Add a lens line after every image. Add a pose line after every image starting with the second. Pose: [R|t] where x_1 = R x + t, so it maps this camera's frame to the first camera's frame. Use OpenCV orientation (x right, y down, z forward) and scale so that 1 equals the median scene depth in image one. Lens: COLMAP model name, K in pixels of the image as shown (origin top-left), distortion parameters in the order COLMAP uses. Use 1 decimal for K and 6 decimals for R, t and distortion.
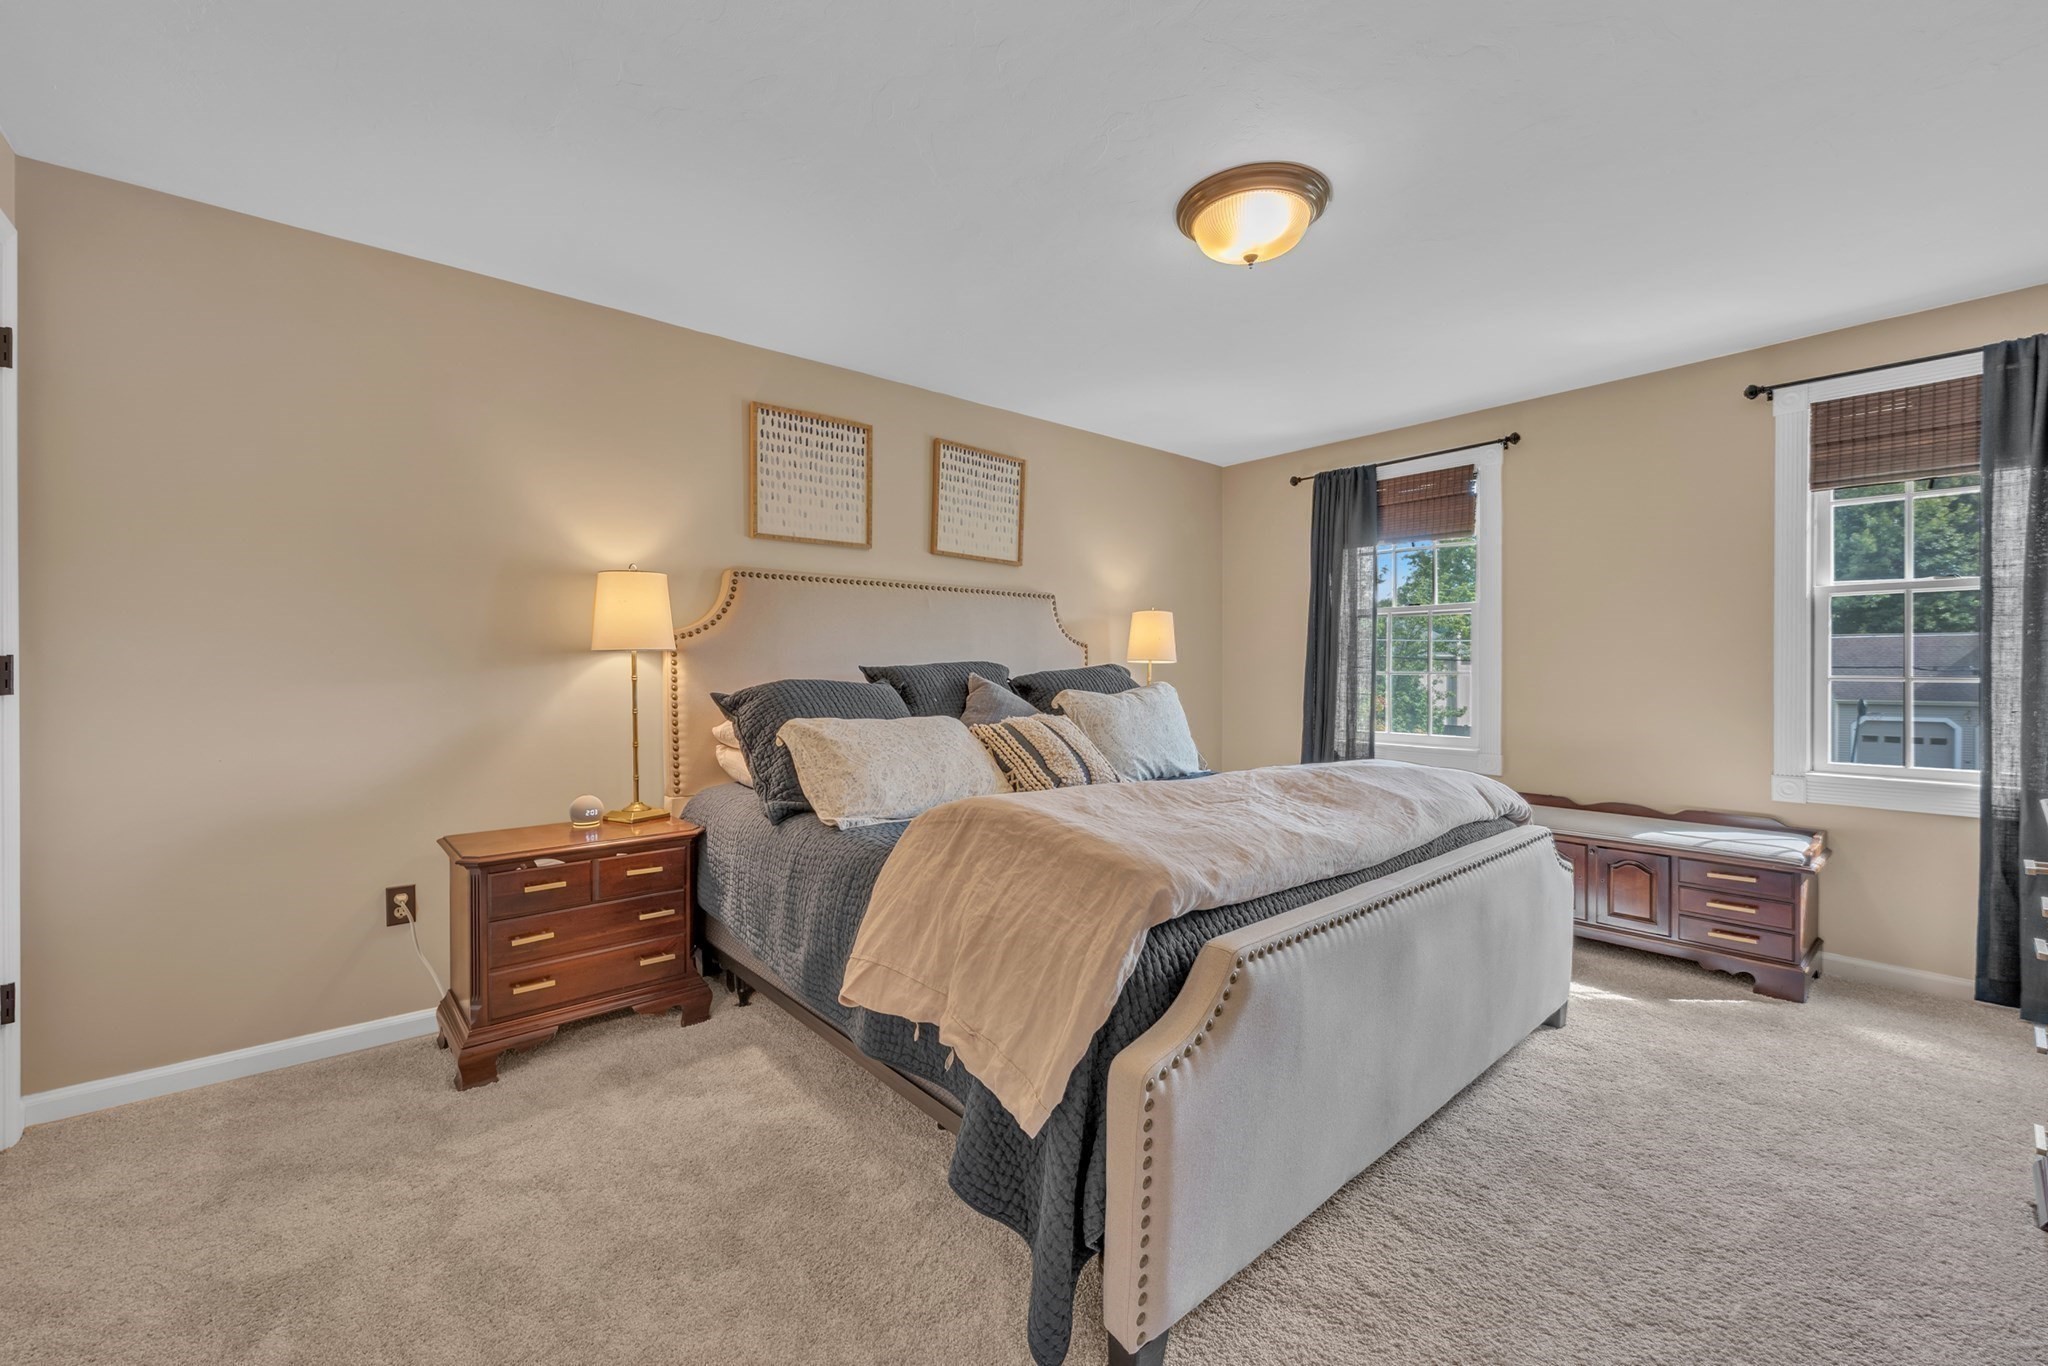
lens RADIAL K [[822.0, 0, 1025.1], [0, 822.0, 672.5], [0, 0, 1]] dist [0.000972, 0.000148]
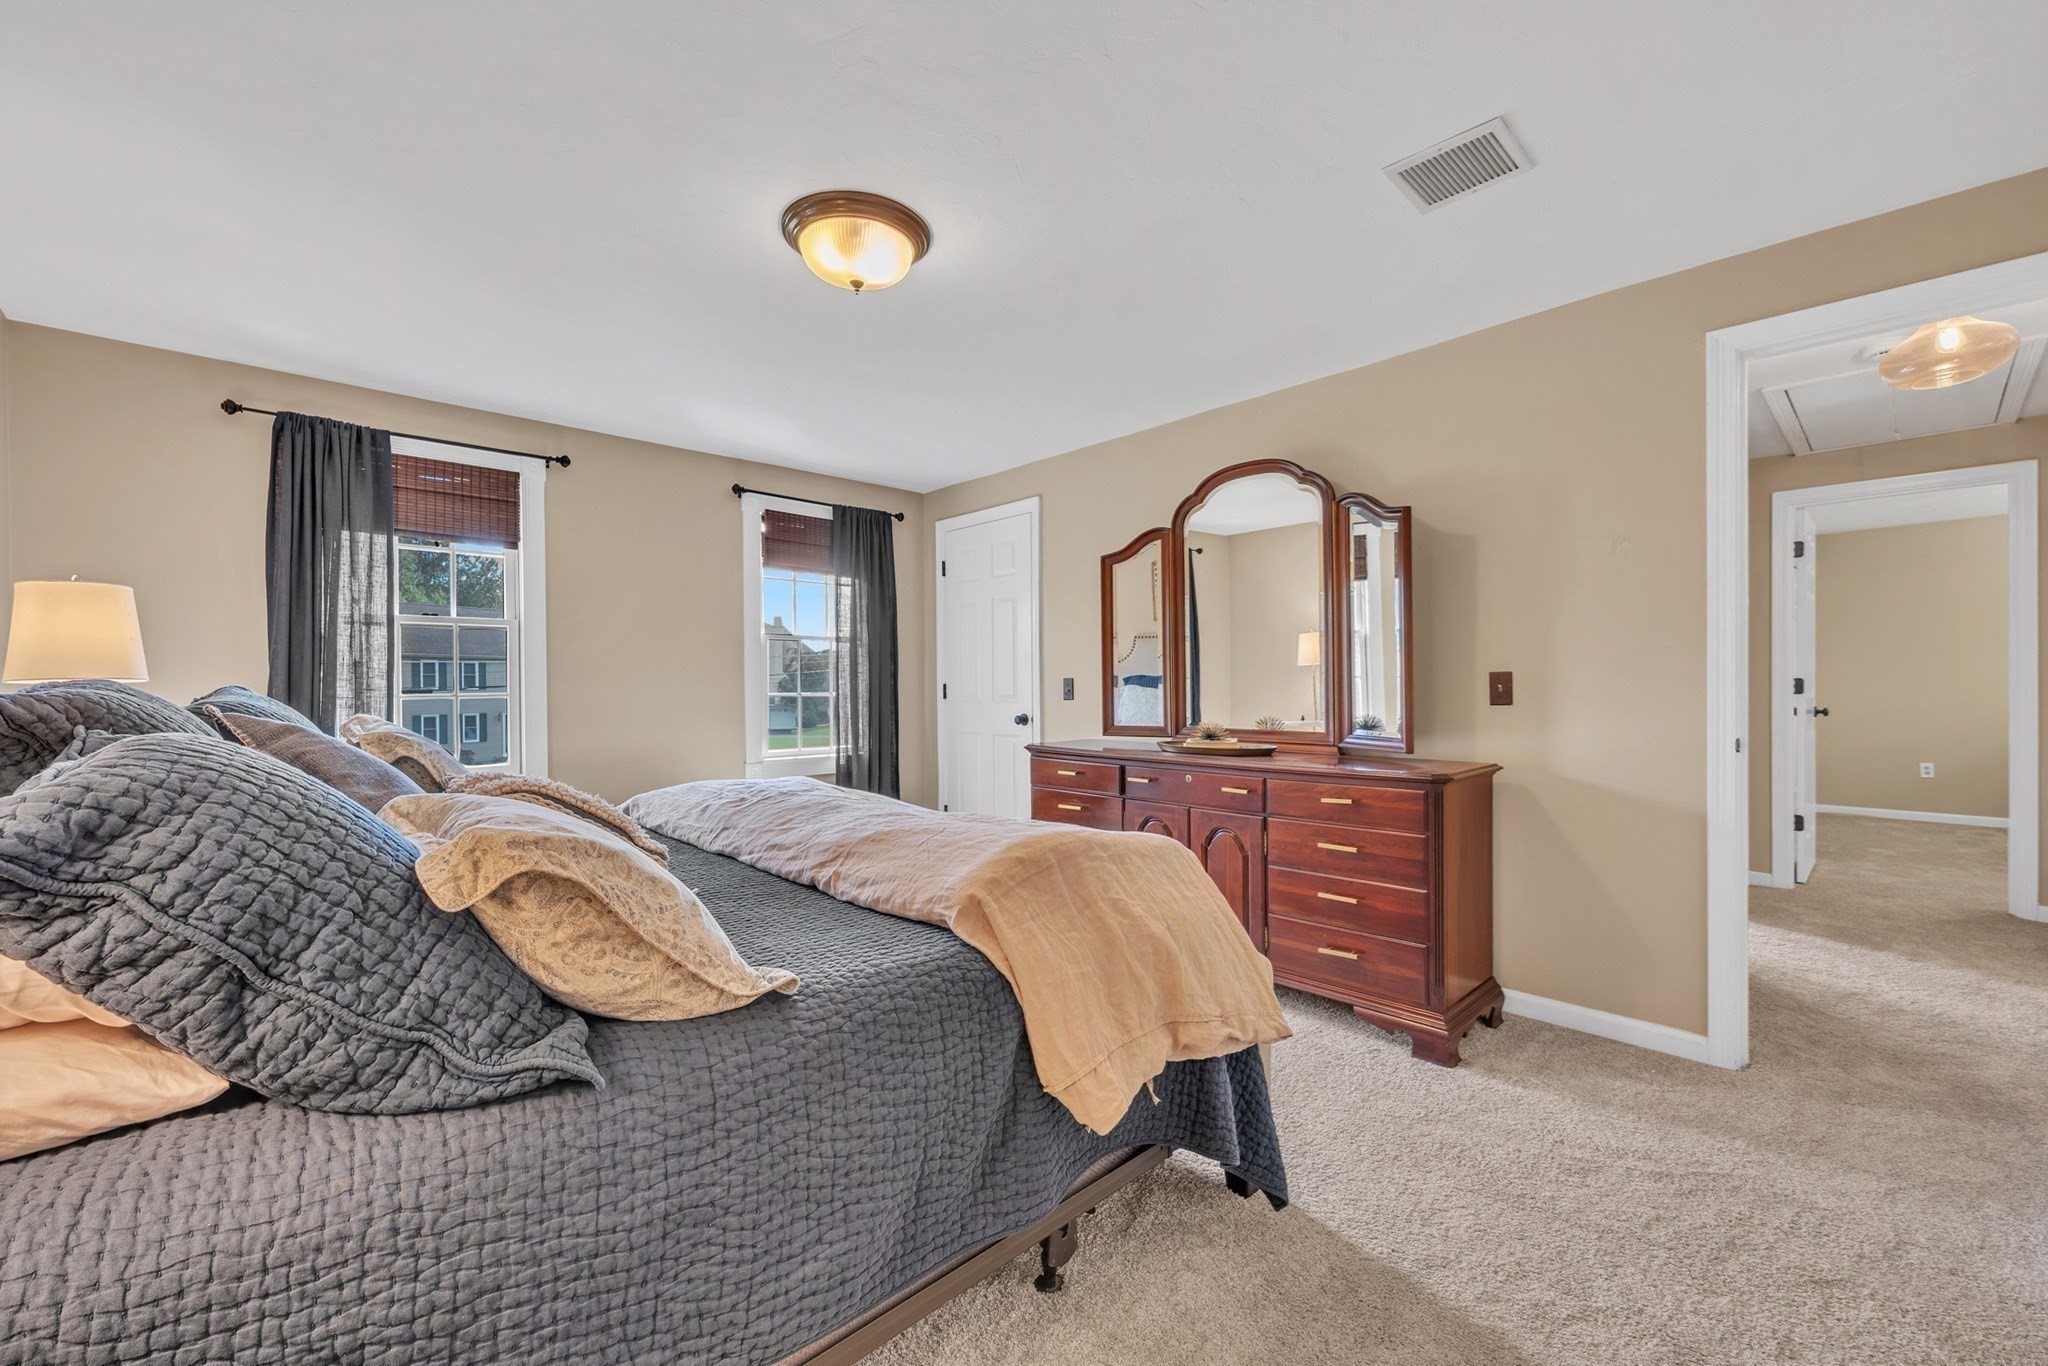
lens RADIAL K [[822.0, 0, 1024.8], [0, 822.0, 684.8], [0, 0, 1]] dist [0.000972, 0.000148]
pose [[-0.042833, -0.000812, 0.999082, -0.417638], [0.011464, 0.999933, 0.001304, -0.005655], [-0.999016, 0.011509, -0.042821, 0.463559]]
